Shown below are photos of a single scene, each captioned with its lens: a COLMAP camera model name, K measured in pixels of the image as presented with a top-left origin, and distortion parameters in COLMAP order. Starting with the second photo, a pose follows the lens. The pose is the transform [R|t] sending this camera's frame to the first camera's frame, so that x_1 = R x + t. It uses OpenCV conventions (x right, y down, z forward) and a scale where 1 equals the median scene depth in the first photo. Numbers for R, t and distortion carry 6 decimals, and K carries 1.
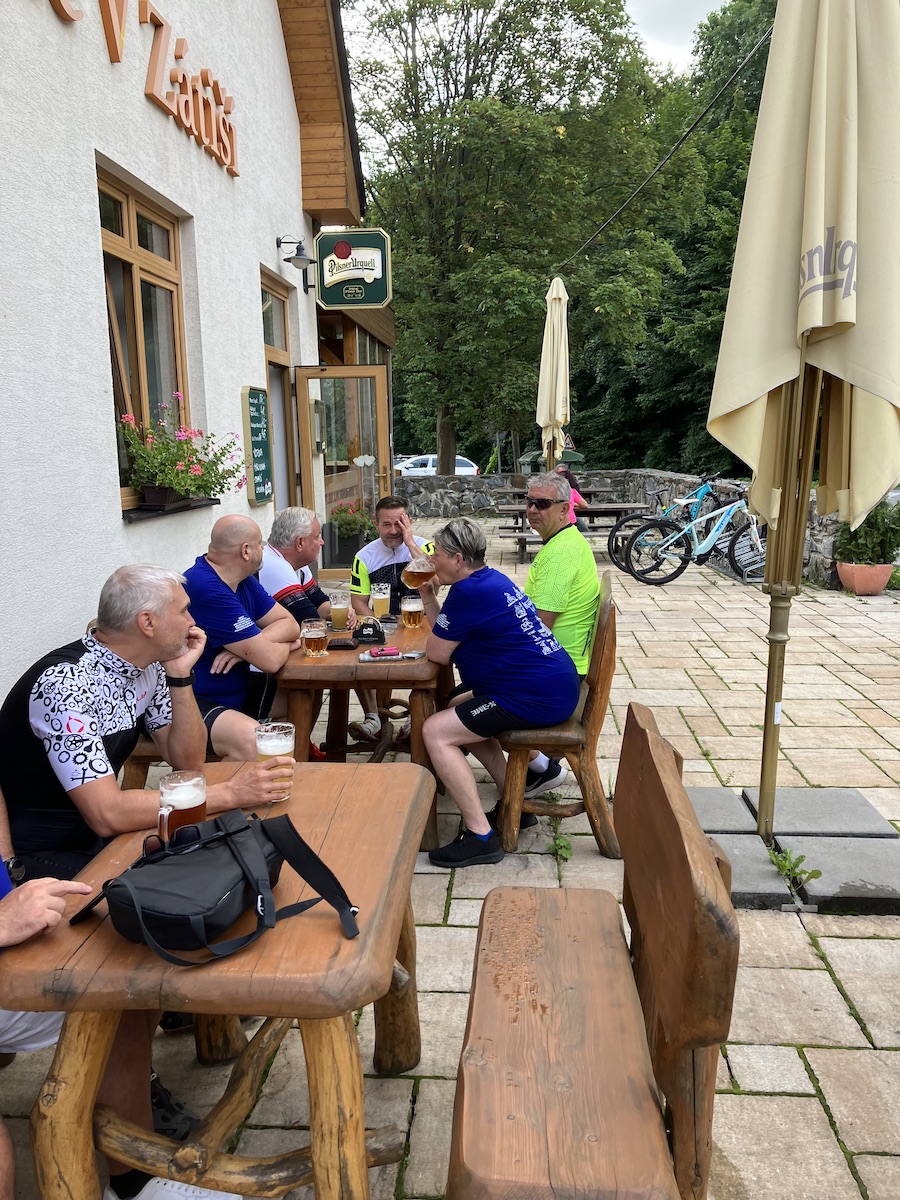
lens RADIAL K [[979.1, 0, 452.2], [0, 979.1, 589.6], [0, 0, 1]] dist [0.036068, -0.041128]
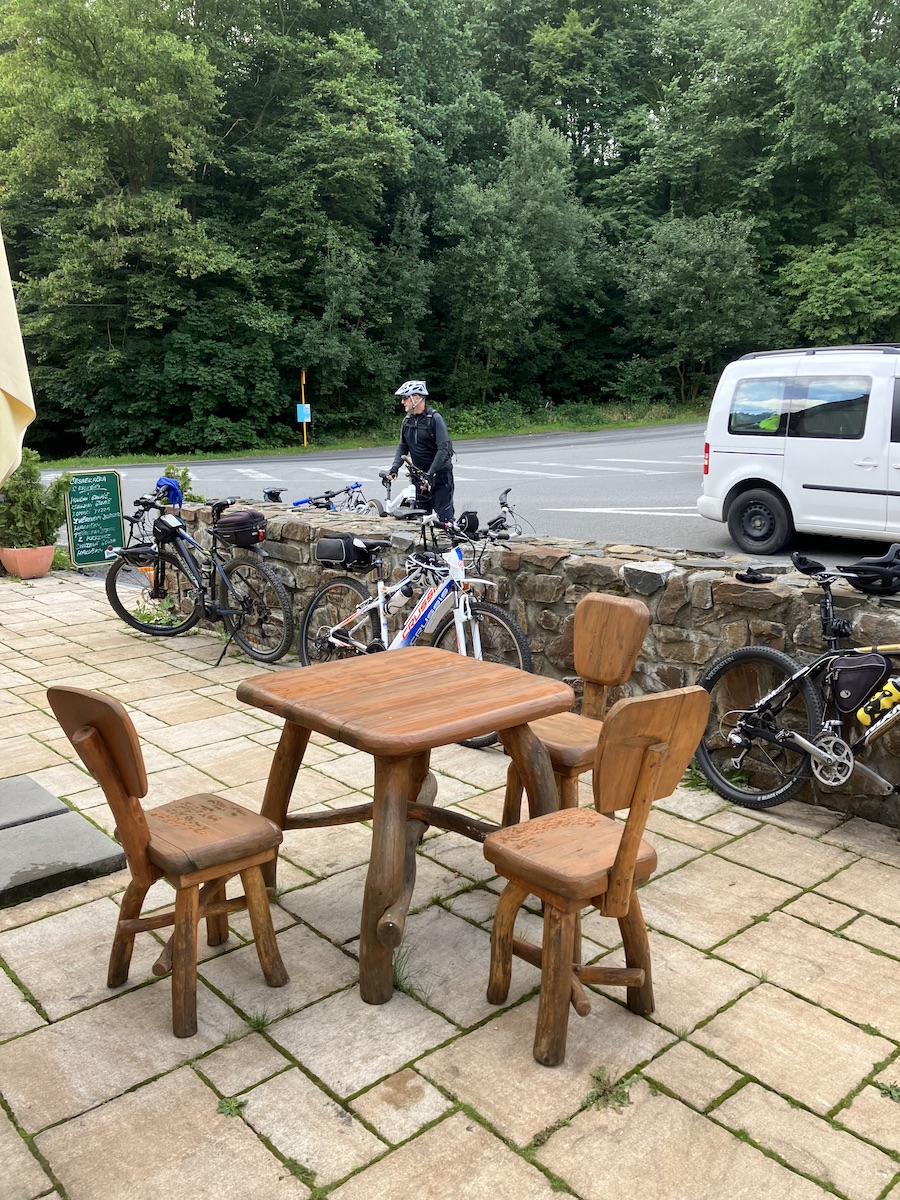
lens RADIAL K [[979.1, 0, 465.9], [0, 979.1, 588.9], [0, 0, 1]] dist [0.036068, -0.041128]
pose [[0.691486, -0.116659, 0.712908, 0.015380], [0.104247, 0.992659, 0.061322, 0.000719], [-0.714828, 0.031915, 0.698571, -0.009429]]
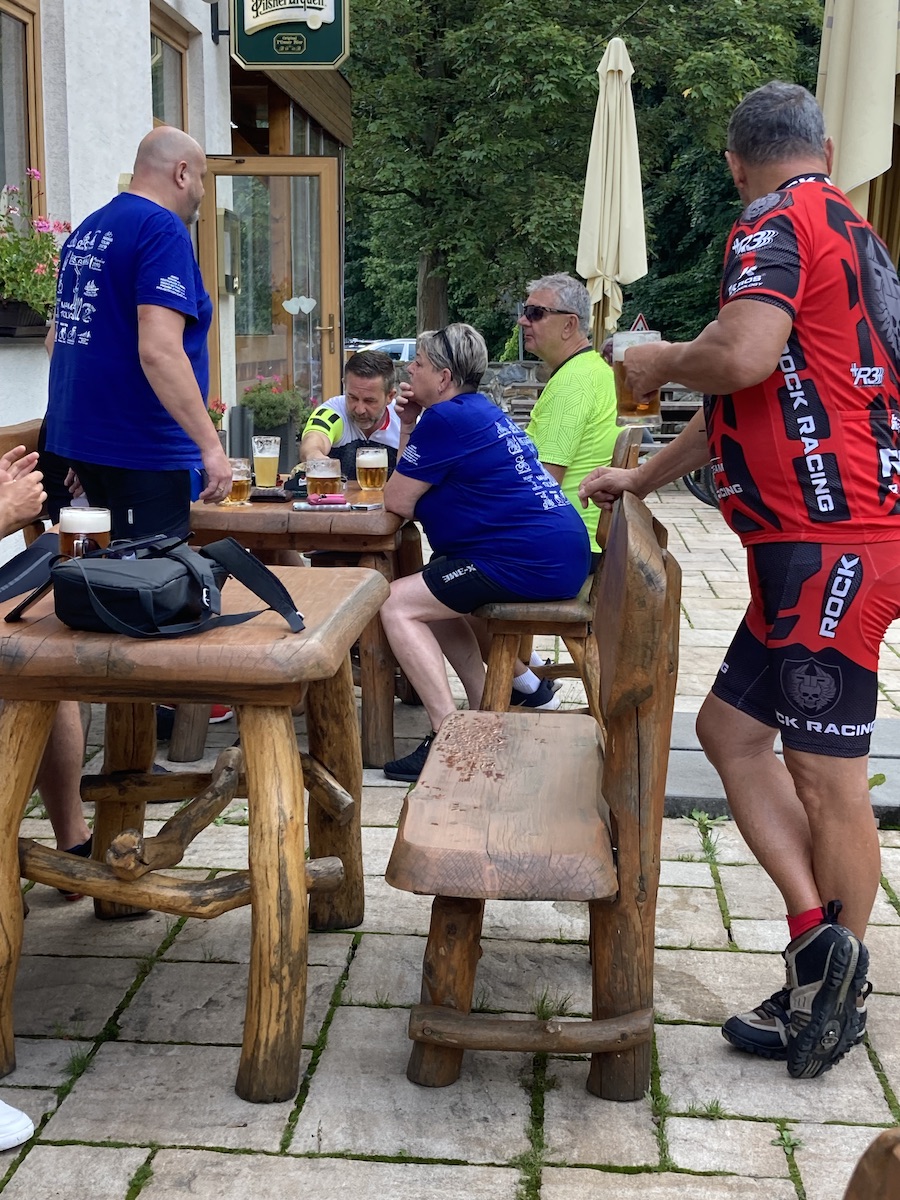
lens RADIAL K [[1703.8, 0, 463.6], [0, 1703.8, 583.2], [0, 0, 1]] dist [0.065820, 0.000000]
pose [[0.999552, 0.026455, 0.014004, 0.007544], [-0.026393, 0.999641, -0.004599, 0.058420], [-0.014120, 0.004227, 0.999891, -0.136105]]
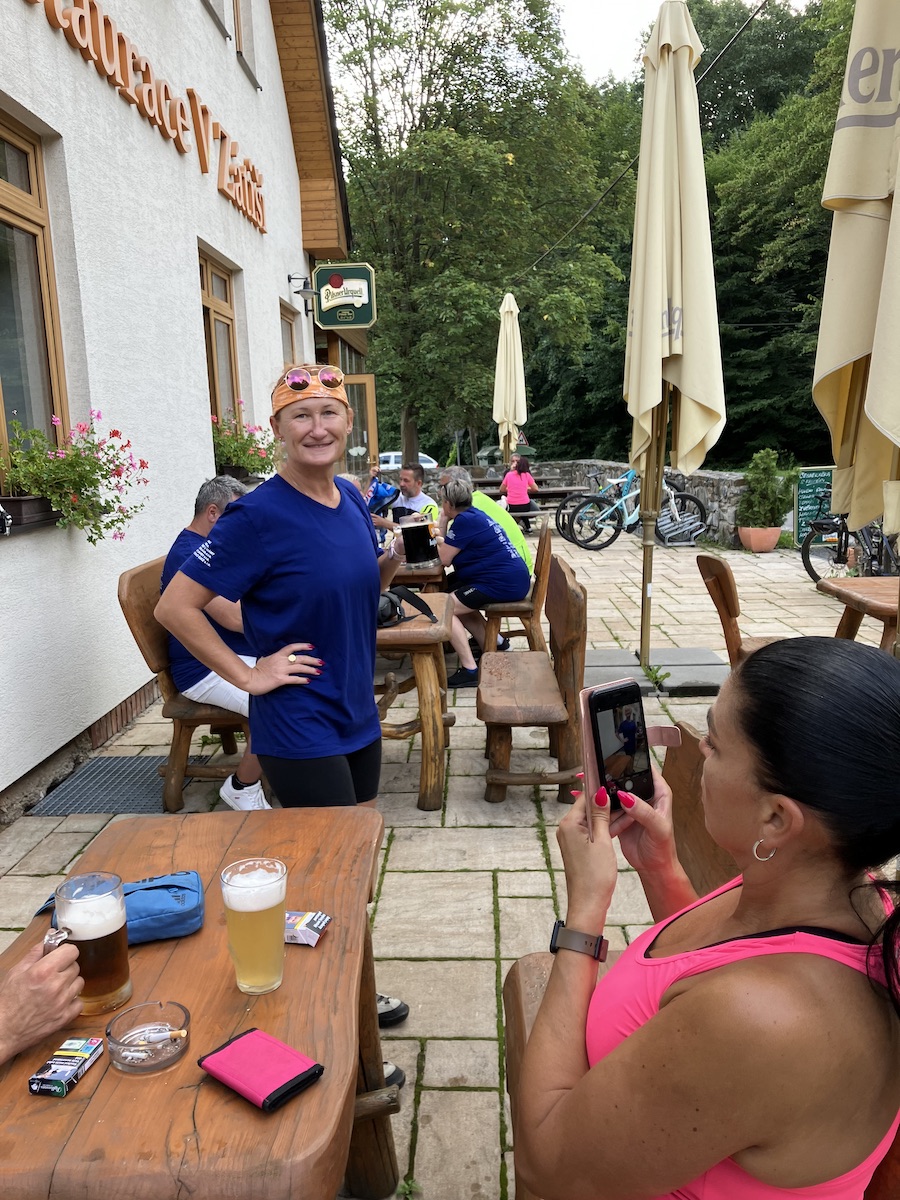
lens RADIAL K [[979.1, 0, 438.3], [0, 979.1, 604.0], [0, 0, 1]] dist [0.036068, -0.041128]
pose [[0.999330, -0.021657, 0.029516, -0.031656], [0.021232, 0.999667, 0.014657, 0.051343], [-0.029824, -0.014020, 0.999457, -0.276819]]
